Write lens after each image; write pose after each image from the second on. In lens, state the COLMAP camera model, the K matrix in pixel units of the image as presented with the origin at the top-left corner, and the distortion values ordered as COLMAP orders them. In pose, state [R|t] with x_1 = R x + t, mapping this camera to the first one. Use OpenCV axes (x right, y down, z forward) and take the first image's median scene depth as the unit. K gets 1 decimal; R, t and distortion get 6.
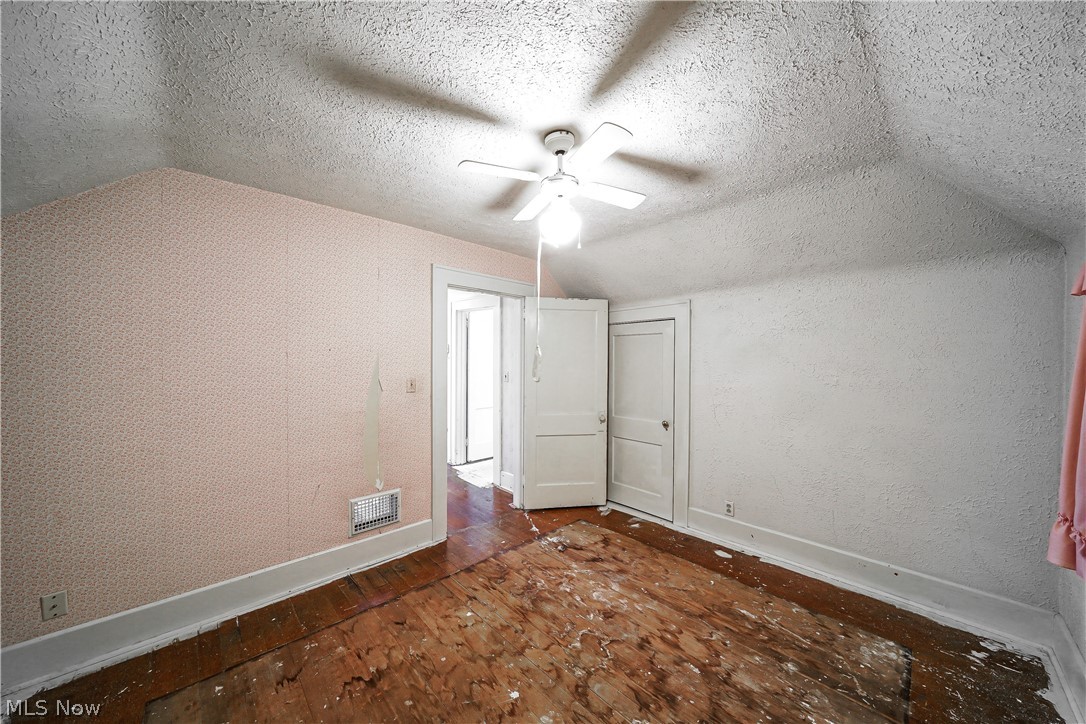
lens RADIAL K [[375.9, 0, 544.2], [0, 375.9, 362.8], [0, 0, 1]] dist [-0.010353, 0.000592]
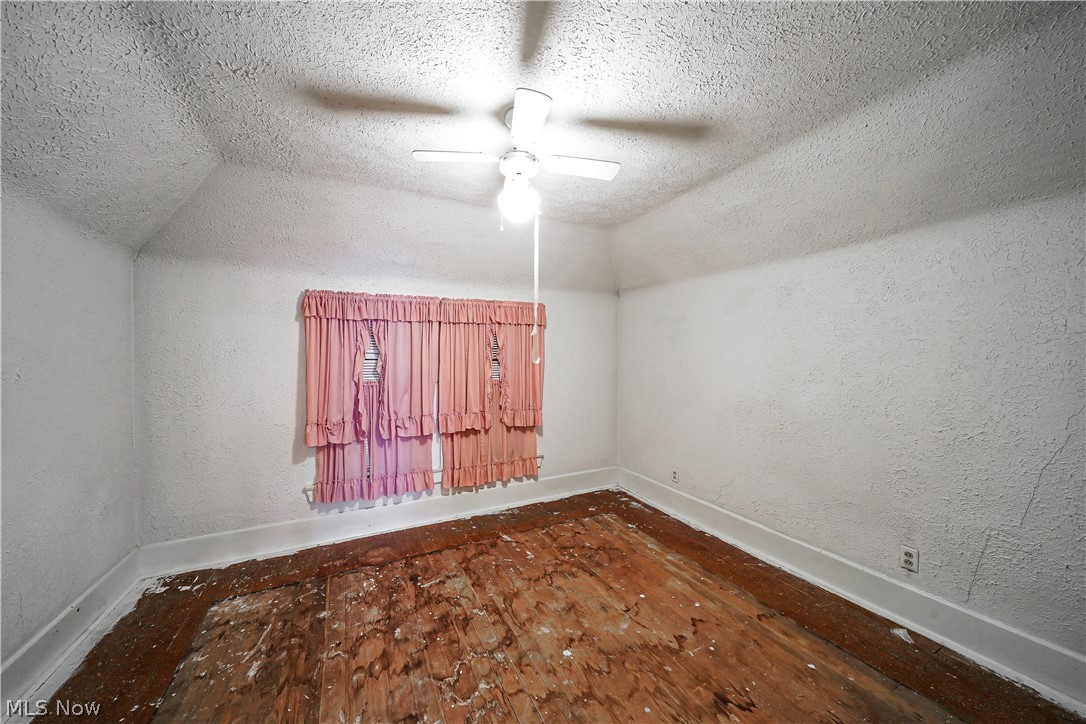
lens RADIAL K [[375.9, 0, 538.8], [0, 375.9, 361.3], [0, 0, 1]] dist [-0.010353, 0.000592]
pose [[-0.958896, -0.003159, 0.283741, -0.278340], [0.001036, 0.999892, 0.014634, 0.035050], [-0.283757, 0.014326, -0.958789, 1.872512]]
